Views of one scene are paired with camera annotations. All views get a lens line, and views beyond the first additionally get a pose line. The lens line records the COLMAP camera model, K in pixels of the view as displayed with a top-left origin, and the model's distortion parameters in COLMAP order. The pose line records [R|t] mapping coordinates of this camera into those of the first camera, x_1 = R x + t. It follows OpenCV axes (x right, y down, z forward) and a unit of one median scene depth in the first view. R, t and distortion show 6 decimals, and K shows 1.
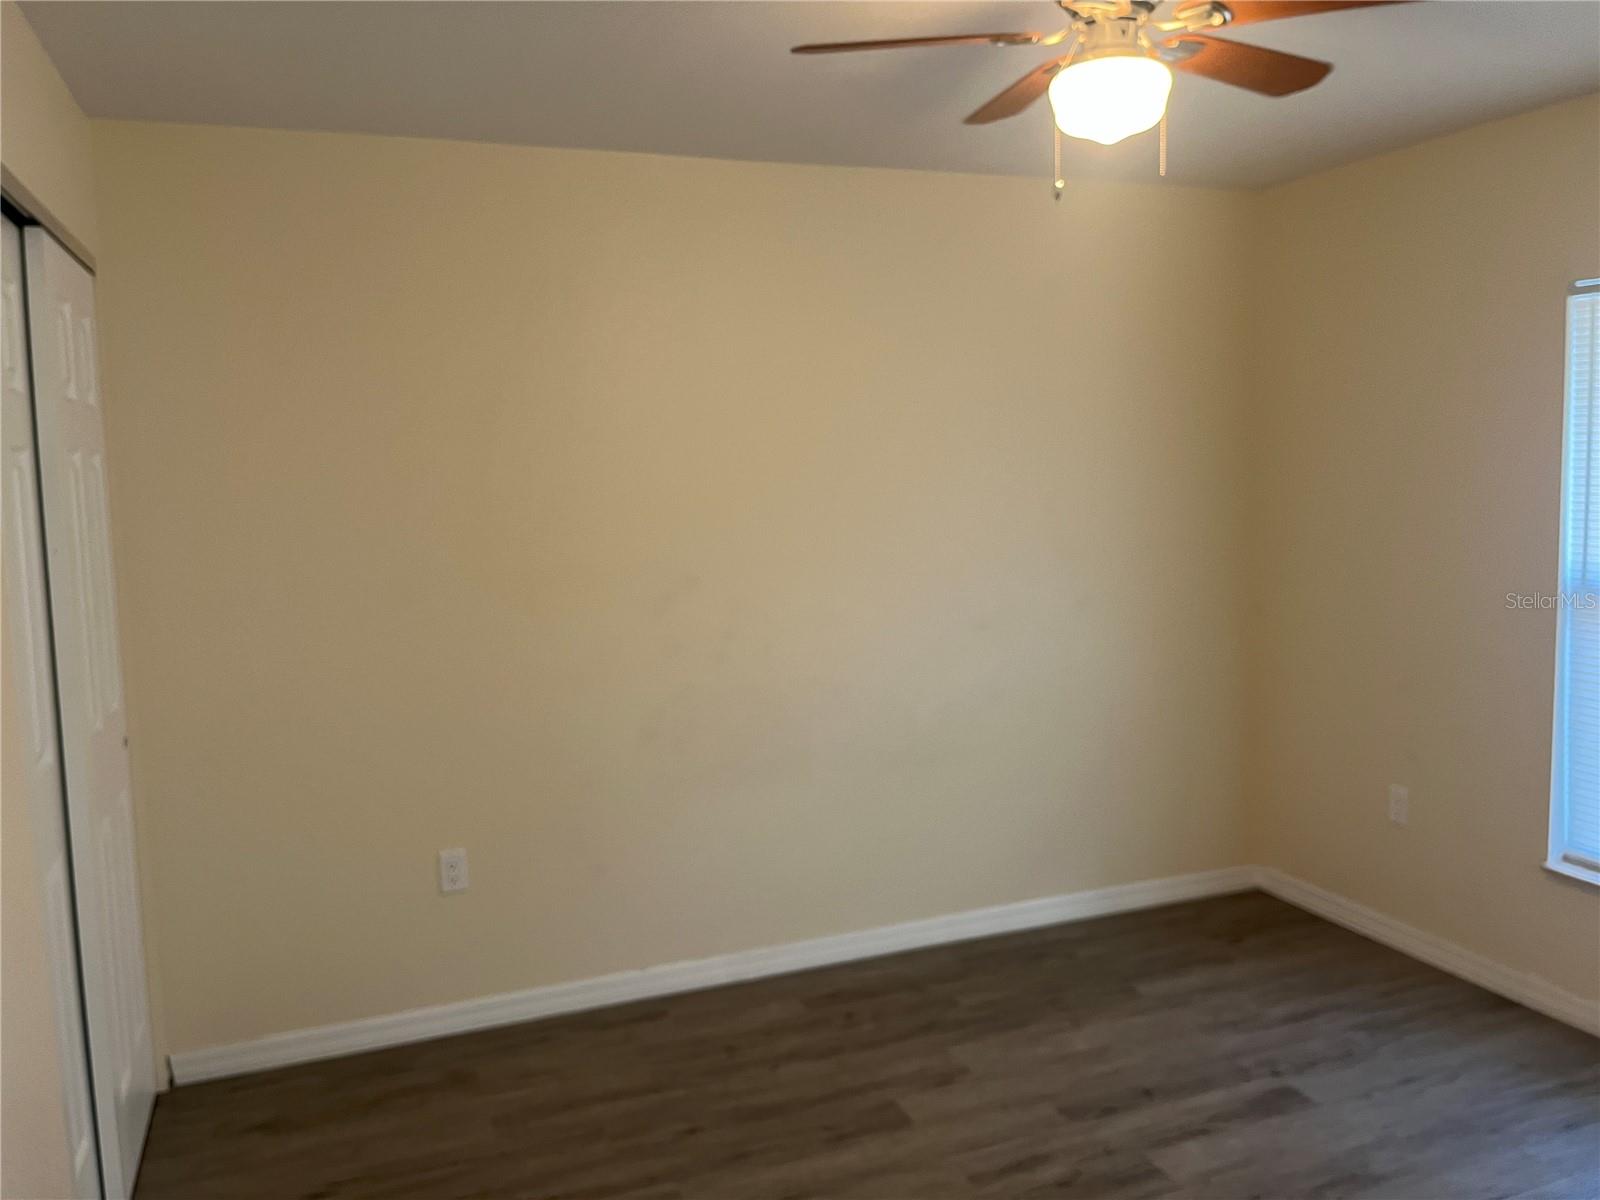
lens RADIAL K [[1220.8, 0, 795.1], [0, 1220.8, 596.4], [0, 0, 1]] dist [0.073533, -0.088769]
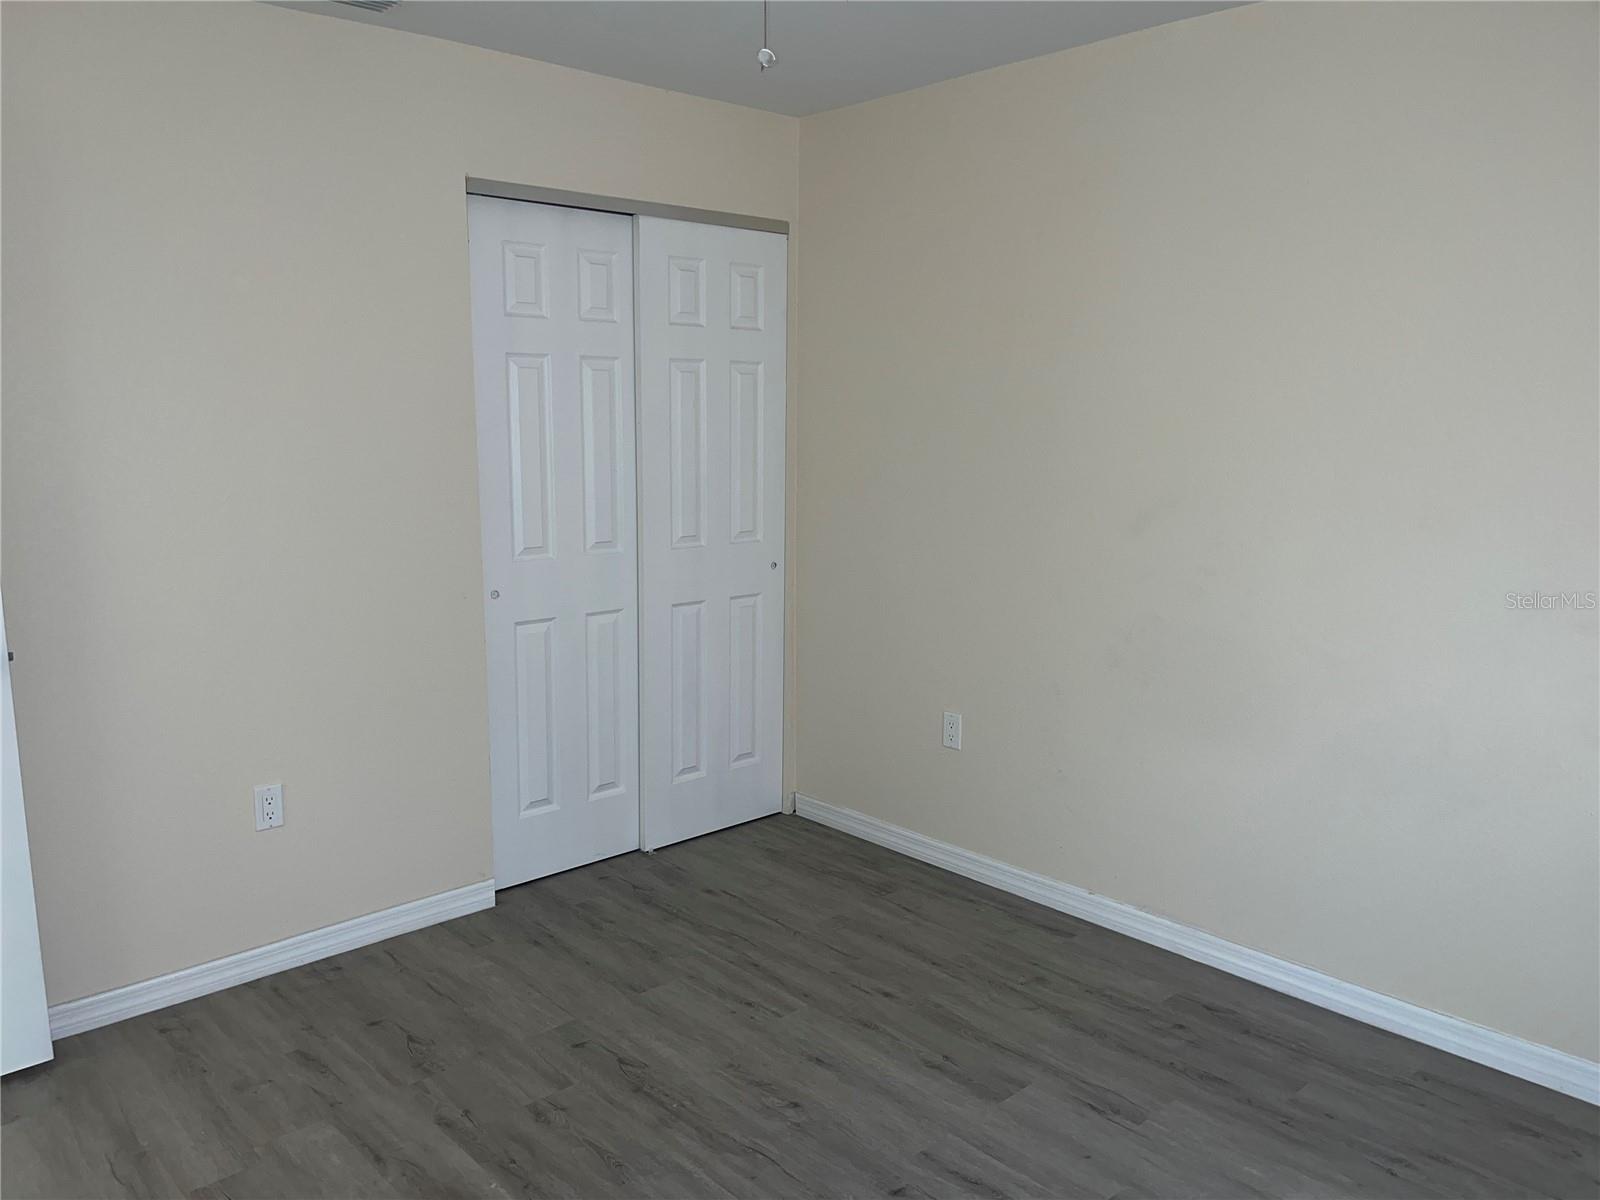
lens RADIAL K [[1196.3, 0, 775.6], [0, 1196.3, 603.6], [0, 0, 1]] dist [0.006092, 0.003853]
pose [[0.354848, 0.171682, -0.919026, 0.729943], [-0.103278, 0.984177, 0.143976, -0.039639], [0.929202, 0.043825, 0.366964, 0.476745]]
